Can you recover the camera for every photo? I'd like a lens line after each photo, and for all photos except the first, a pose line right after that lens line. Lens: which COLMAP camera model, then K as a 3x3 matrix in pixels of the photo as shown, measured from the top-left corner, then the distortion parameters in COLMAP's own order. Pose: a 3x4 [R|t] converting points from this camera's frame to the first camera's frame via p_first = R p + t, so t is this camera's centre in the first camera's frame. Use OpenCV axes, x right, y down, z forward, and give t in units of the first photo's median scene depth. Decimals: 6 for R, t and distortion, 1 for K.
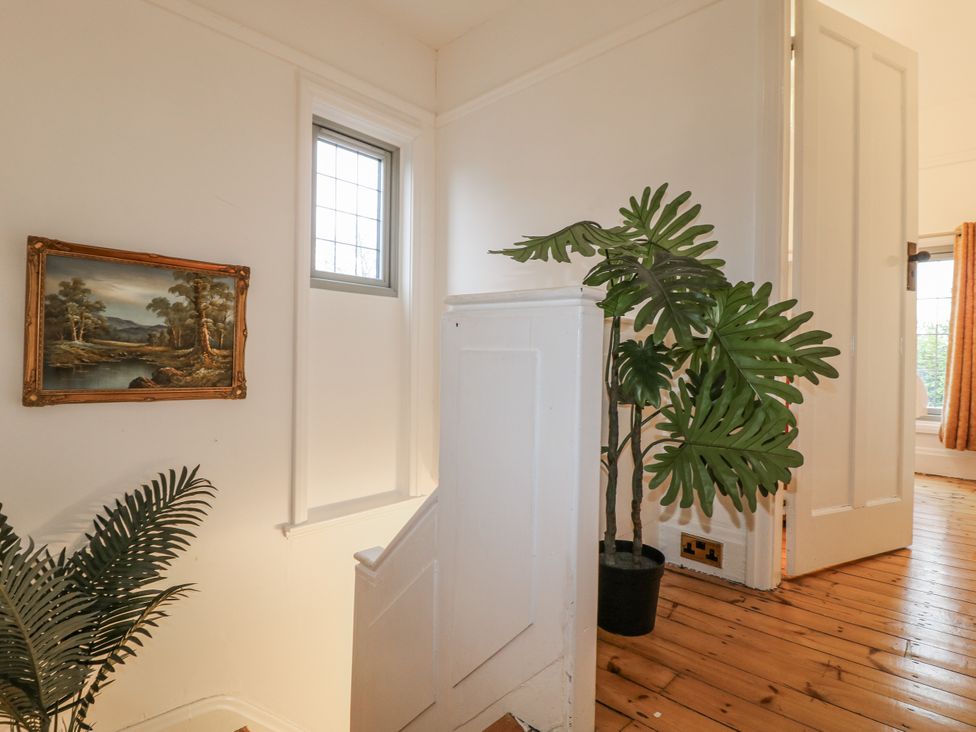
lens RADIAL K [[509.3, 0, 490.6], [0, 509.3, 357.6], [0, 0, 1]] dist [-0.005475, -0.009946]
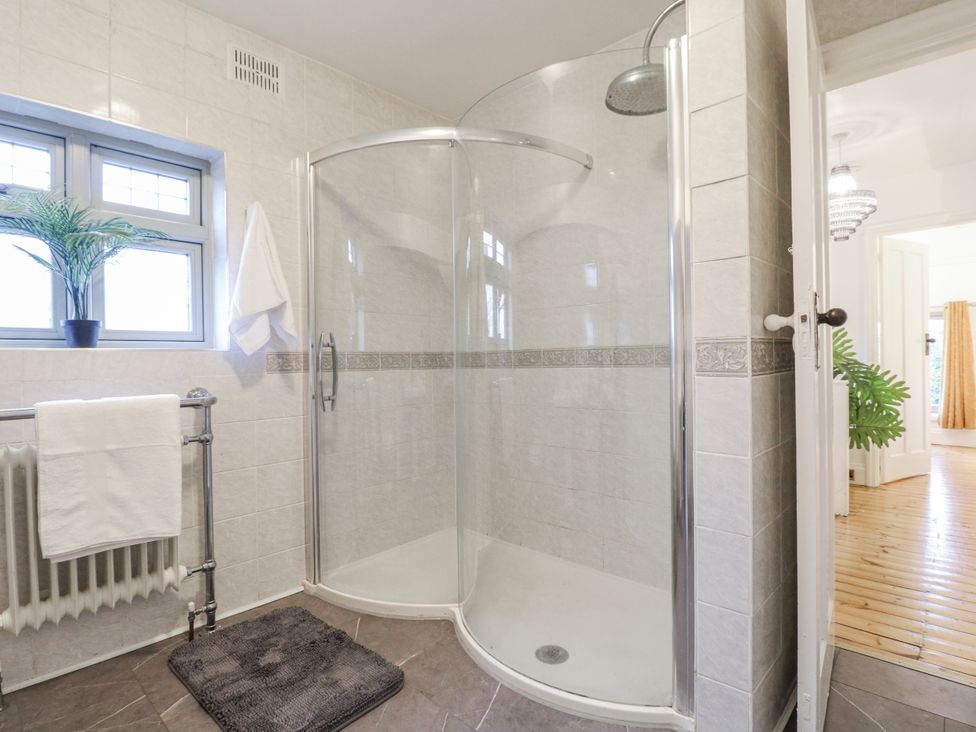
lens RADIAL K [[509.3, 0, 492.4], [0, 509.3, 360.5], [0, 0, 1]] dist [-0.005475, -0.009946]
pose [[0.999263, -0.032771, 0.019997, -1.104918], [0.032728, 0.999461, 0.002442, -0.179269], [-0.020066, -0.001785, 0.999797, -1.159332]]
